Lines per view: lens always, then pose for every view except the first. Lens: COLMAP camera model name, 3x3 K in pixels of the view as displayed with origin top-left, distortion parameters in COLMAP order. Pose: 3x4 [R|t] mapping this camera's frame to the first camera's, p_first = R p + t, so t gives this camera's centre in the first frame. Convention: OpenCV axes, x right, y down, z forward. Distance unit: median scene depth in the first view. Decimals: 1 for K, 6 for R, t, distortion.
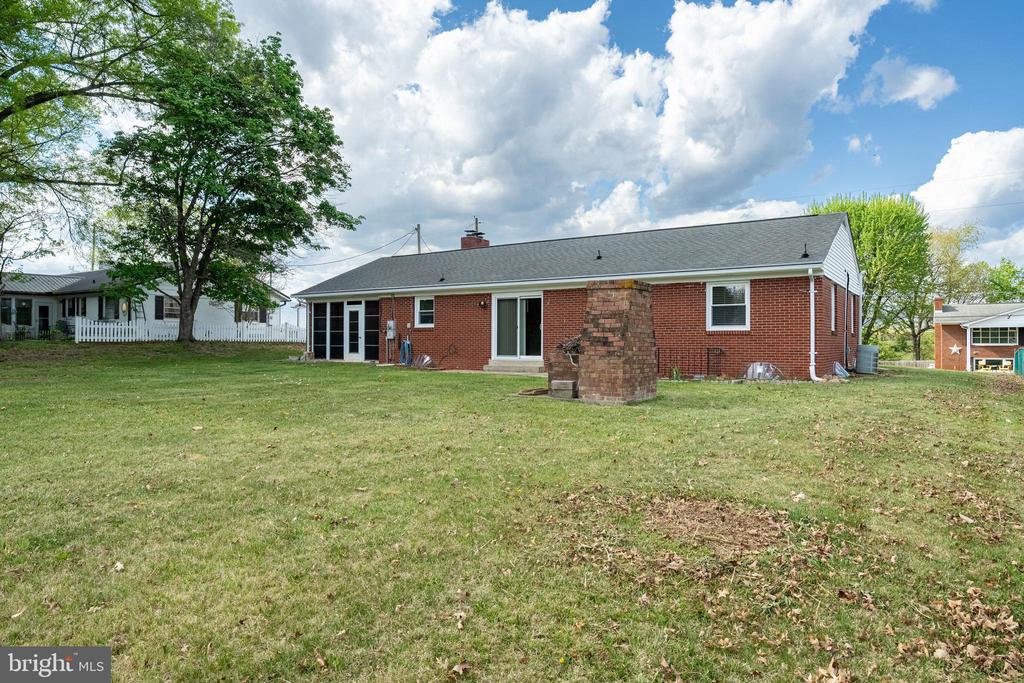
lens RADIAL K [[672.1, 0, 512.0], [0, 672.1, 341.5], [0, 0, 1]] dist [0.002111, 0.000242]
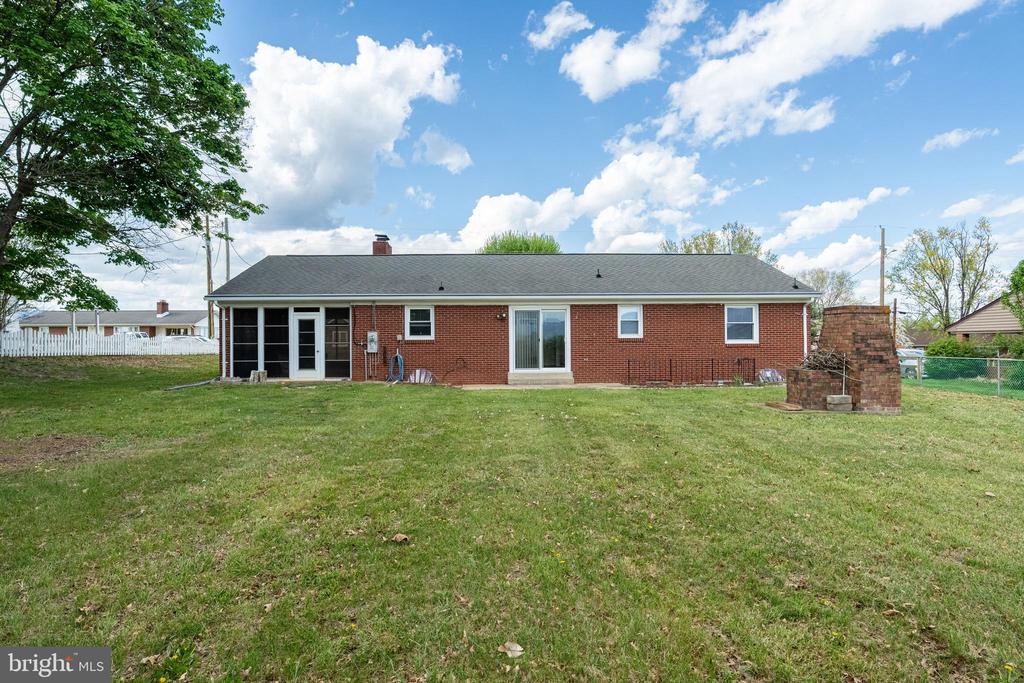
lens RADIAL K [[572.7, 0, 512.0], [0, 572.7, 341.5], [0, 0, 1]] dist [-0.001515, -0.000222]
pose [[0.810009, -0.006674, 0.586380, -0.471694], [0.007151, 0.999973, 0.001503, -0.018258], [-0.586374, 0.002976, 0.810035, 0.289218]]
